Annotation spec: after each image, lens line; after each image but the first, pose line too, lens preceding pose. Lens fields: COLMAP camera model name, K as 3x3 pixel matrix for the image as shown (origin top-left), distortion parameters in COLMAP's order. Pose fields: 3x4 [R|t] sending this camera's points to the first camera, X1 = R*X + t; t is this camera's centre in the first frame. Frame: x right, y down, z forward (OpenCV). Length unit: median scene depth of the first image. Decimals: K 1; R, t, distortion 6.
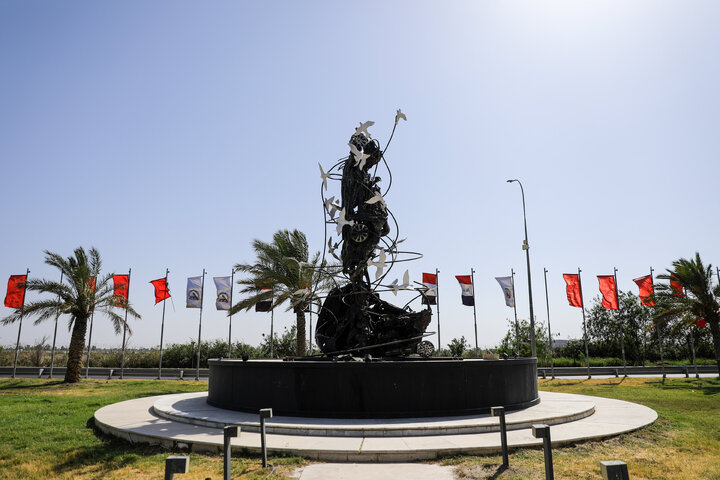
lens RADIAL K [[588.0, 0, 360.3], [0, 588.0, 225.9], [0, 0, 1]] dist [-0.076849, 0.007674]
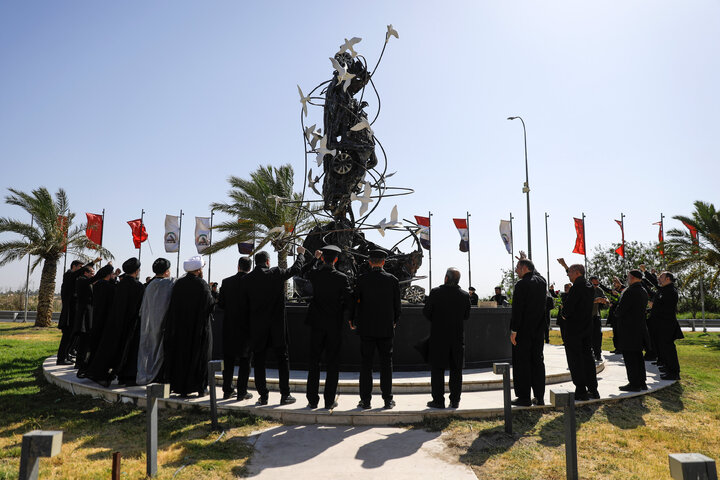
lens RADIAL K [[577.4, 0, 340.3], [0, 577.4, 240.4], [0, 0, 1]] dist [-0.079083, -0.000273]
pose [[0.999640, 0.010726, -0.024610, 0.016686], [-0.008036, 0.994237, 0.106901, 0.031730], [0.025614, -0.106664, 0.993965, 0.119580]]
